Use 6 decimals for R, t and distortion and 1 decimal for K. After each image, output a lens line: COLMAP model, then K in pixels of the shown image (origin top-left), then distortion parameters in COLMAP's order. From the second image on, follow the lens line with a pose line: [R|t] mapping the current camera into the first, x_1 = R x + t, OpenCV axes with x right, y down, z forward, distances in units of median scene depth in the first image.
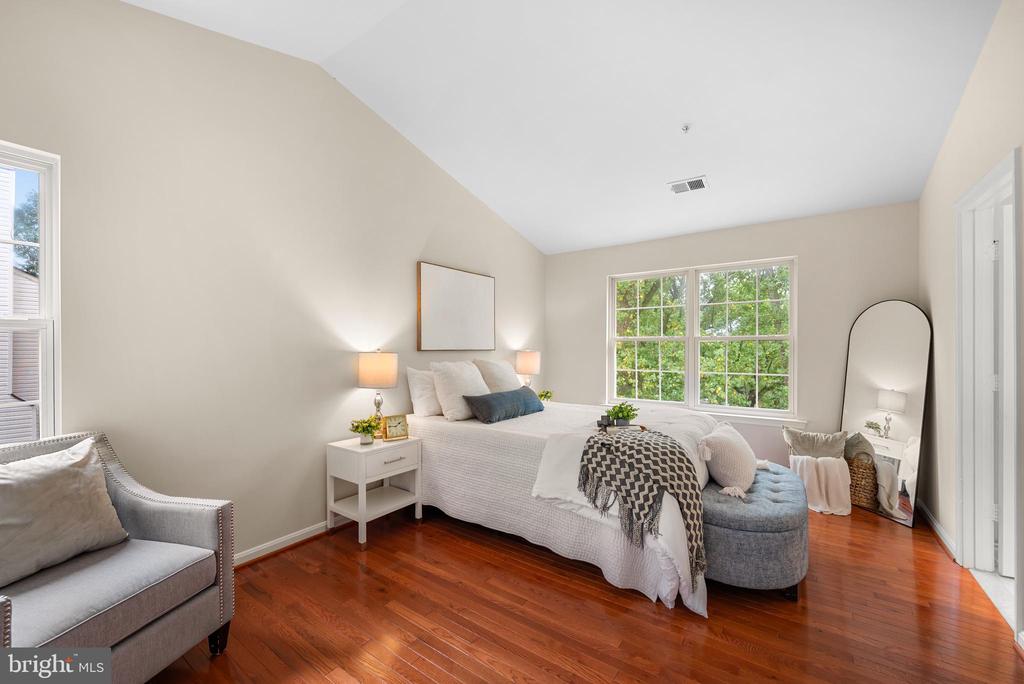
lens RADIAL K [[407.1, 0, 516.6], [0, 407.1, 349.8], [0, 0, 1]] dist [-0.001131, -0.000396]
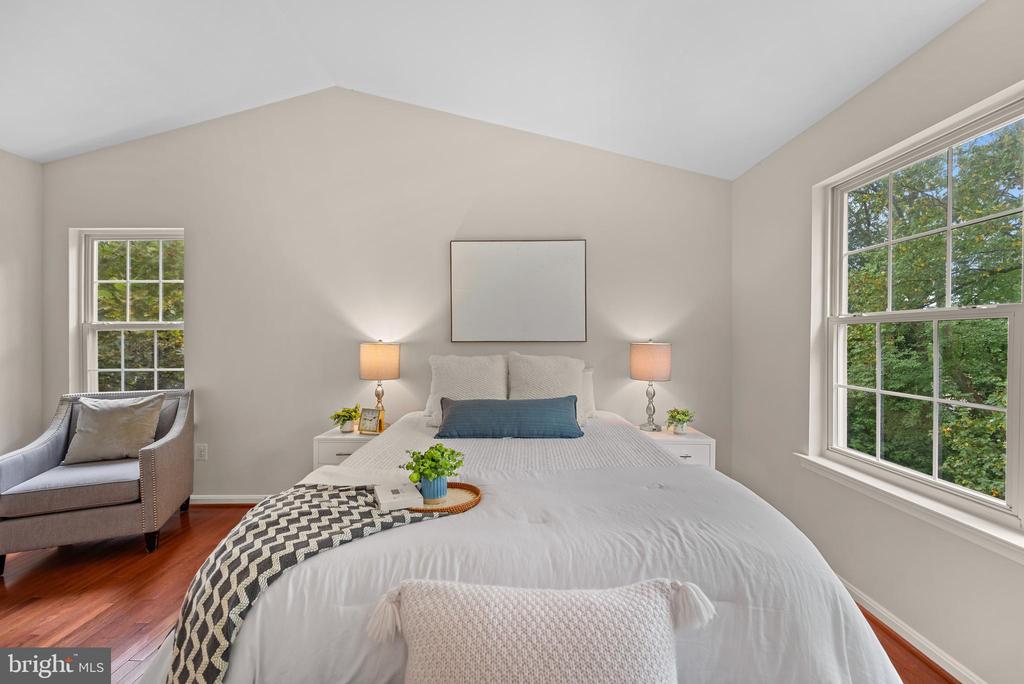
lens RADIAL K [[407.1, 0, 518.7], [0, 407.1, 338.8], [0, 0, 1]] dist [-0.001131, -0.000396]
pose [[0.600537, 0.009455, -0.799541, 0.859222], [0.000008, 0.999930, 0.011830, -0.021138], [0.799597, -0.007110, 0.600495, 0.897108]]
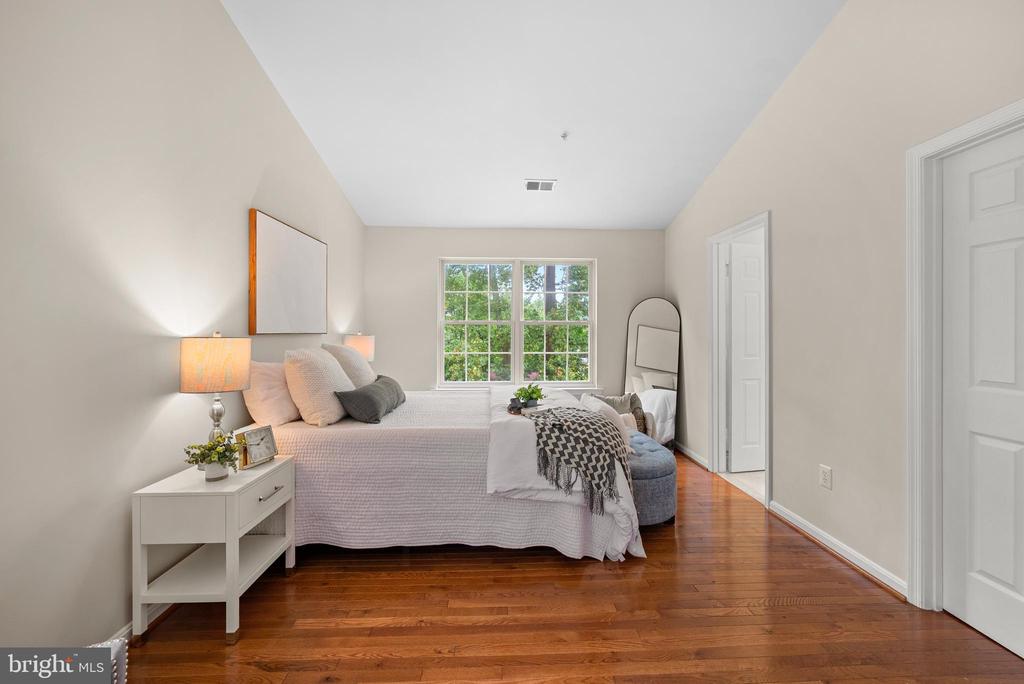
lens RADIAL K [[407.1, 0, 513.3], [0, 407.1, 332.5], [0, 0, 1]] dist [-0.001131, -0.000396]
pose [[0.794443, -0.001098, 0.607337, -0.468543], [0.002482, 0.999996, -0.001438, 0.000901], [-0.607333, 0.002650, 0.794443, 0.239684]]
